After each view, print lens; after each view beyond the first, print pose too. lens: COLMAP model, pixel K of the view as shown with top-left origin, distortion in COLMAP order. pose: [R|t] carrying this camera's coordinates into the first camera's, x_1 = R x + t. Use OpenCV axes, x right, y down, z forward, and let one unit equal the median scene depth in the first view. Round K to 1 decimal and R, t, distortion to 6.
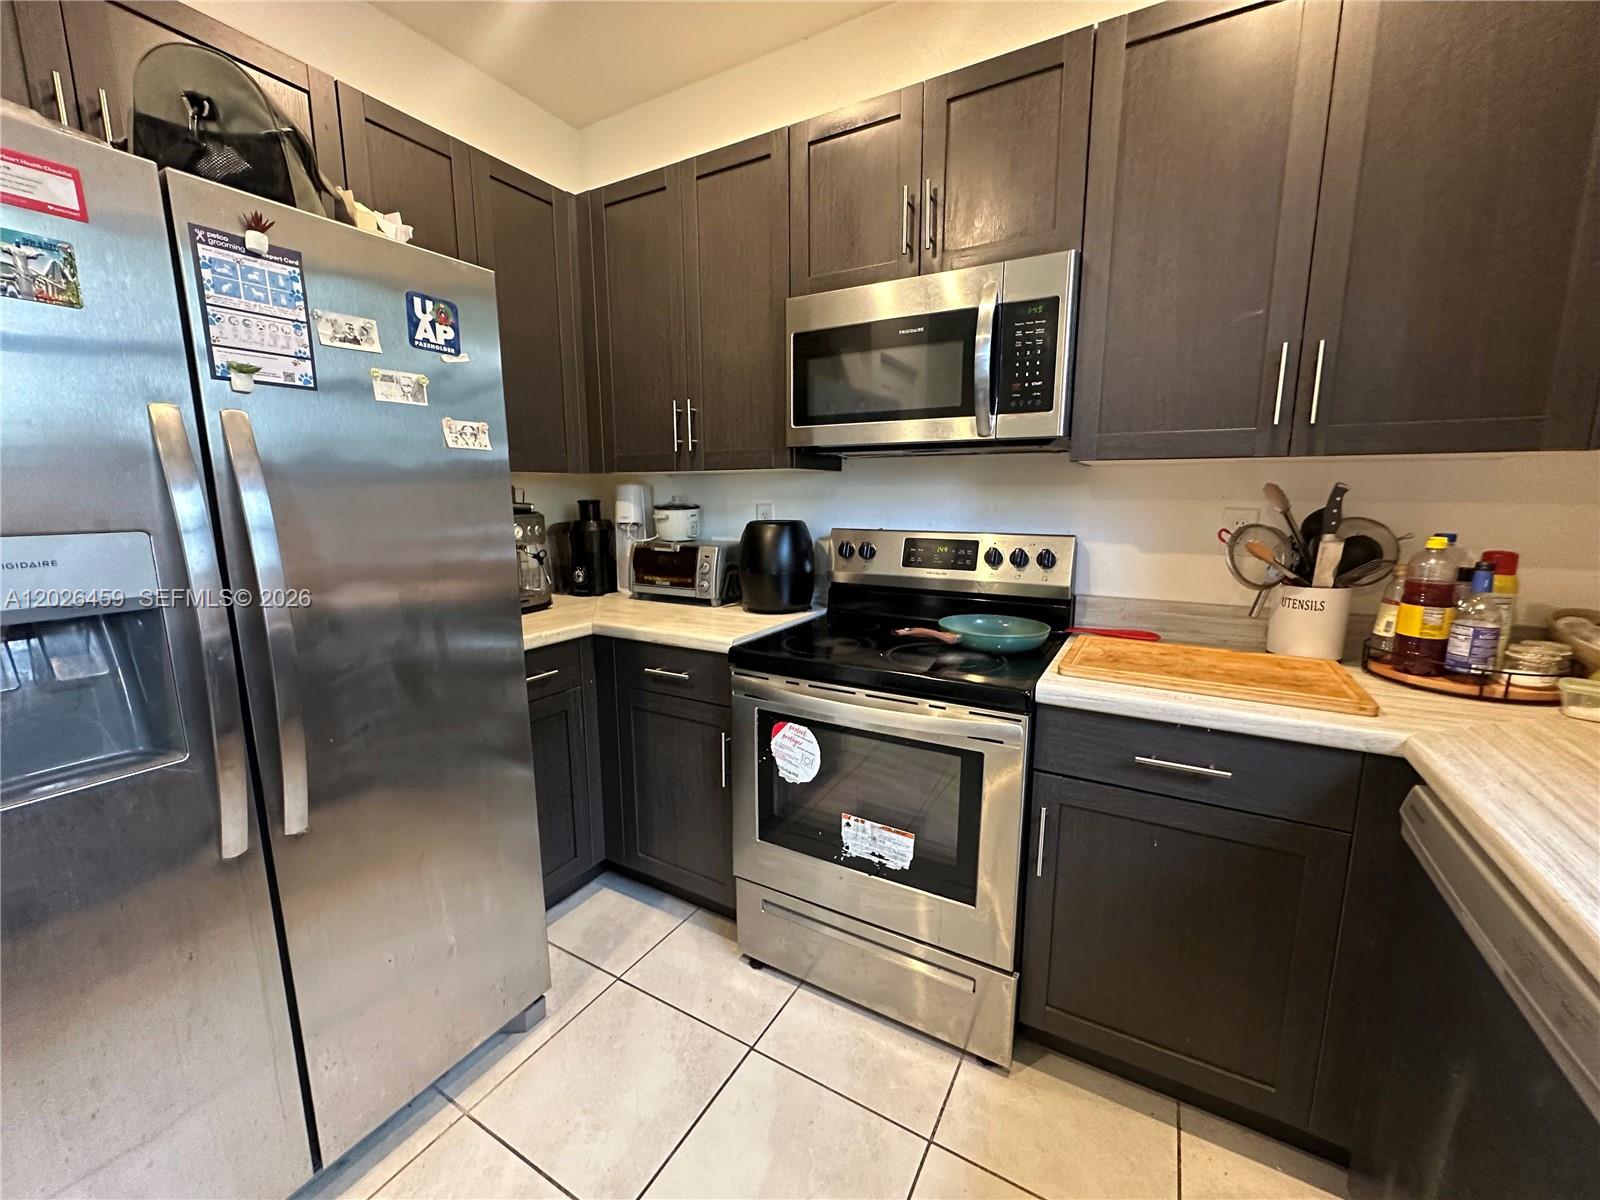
lens RADIAL K [[639.1, 0, 799.3], [0, 639.1, 601.5], [0, 0, 1]] dist [-0.004341, 0.000545]
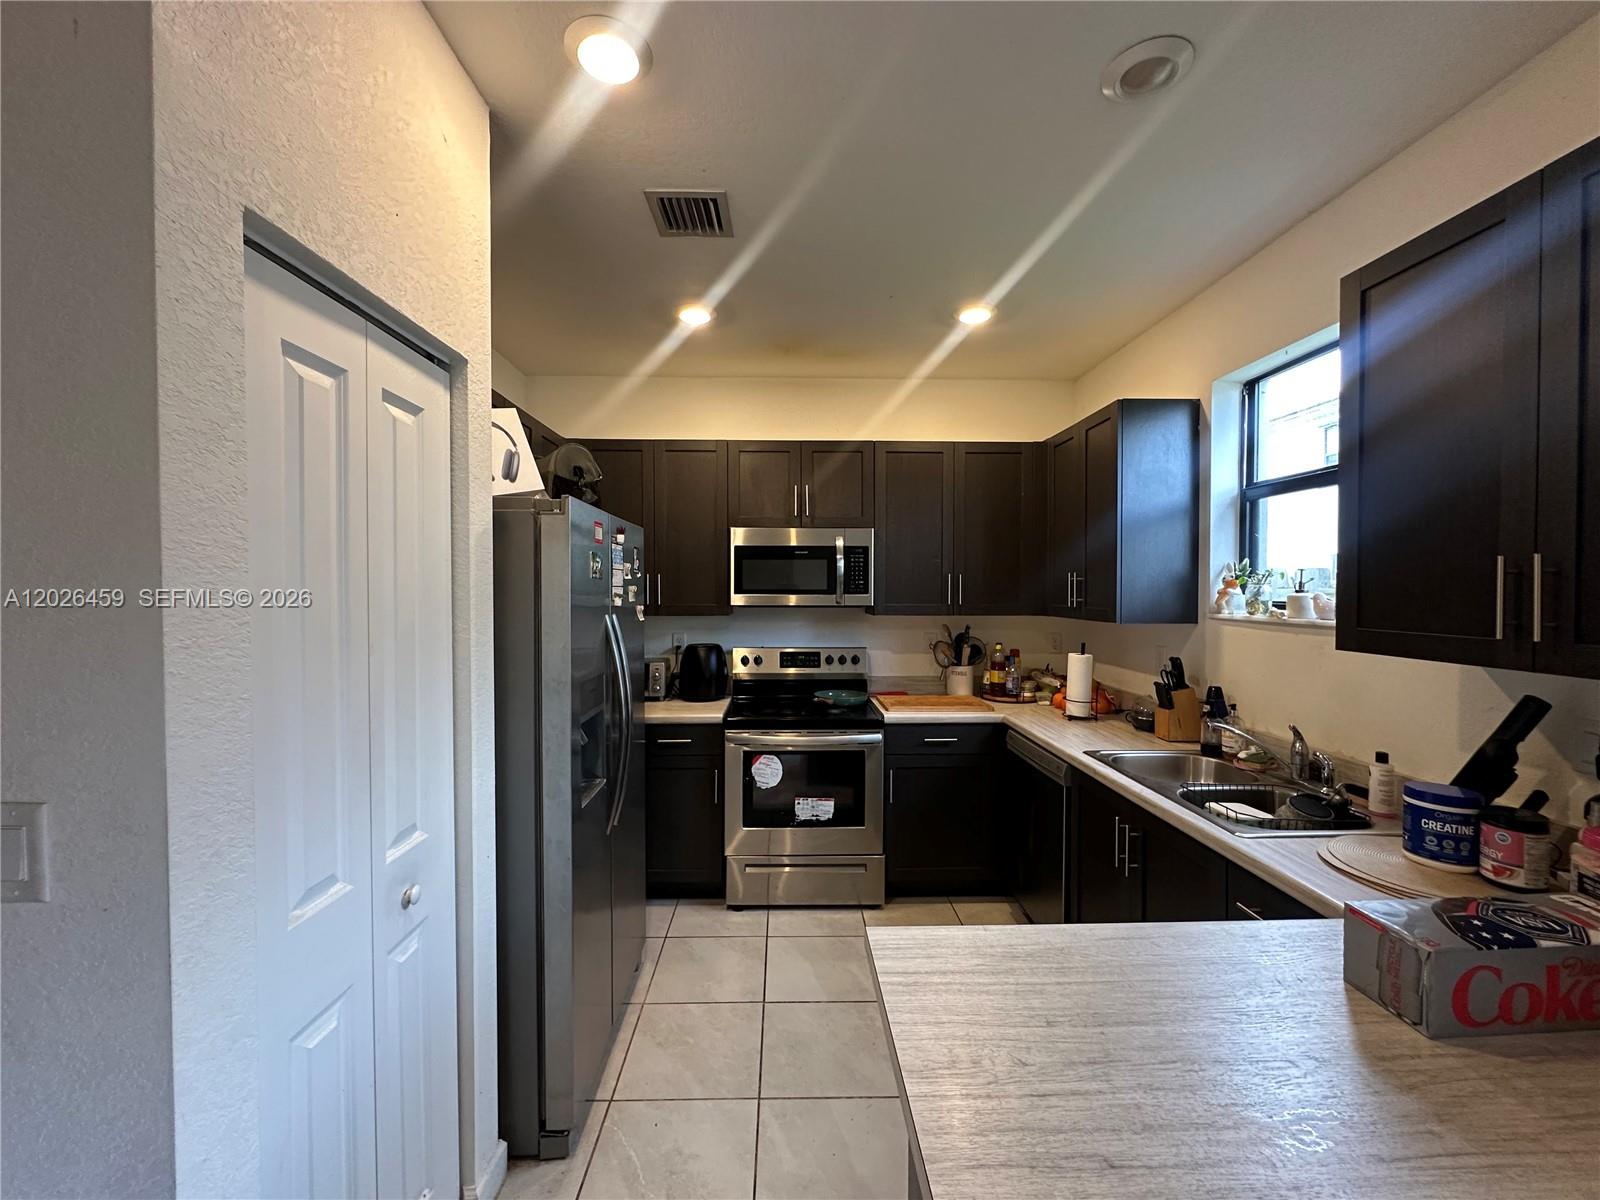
lens RADIAL K [[639.1, 0, 799.3], [0, 639.1, 601.5], [0, 0, 1]] dist [-0.004341, 0.000545]
pose [[0.853045, -0.005647, 0.521806, -0.962685], [0.084656, 0.988193, -0.127702, -0.006532], [-0.514924, 0.153110, 0.843451, -0.749923]]
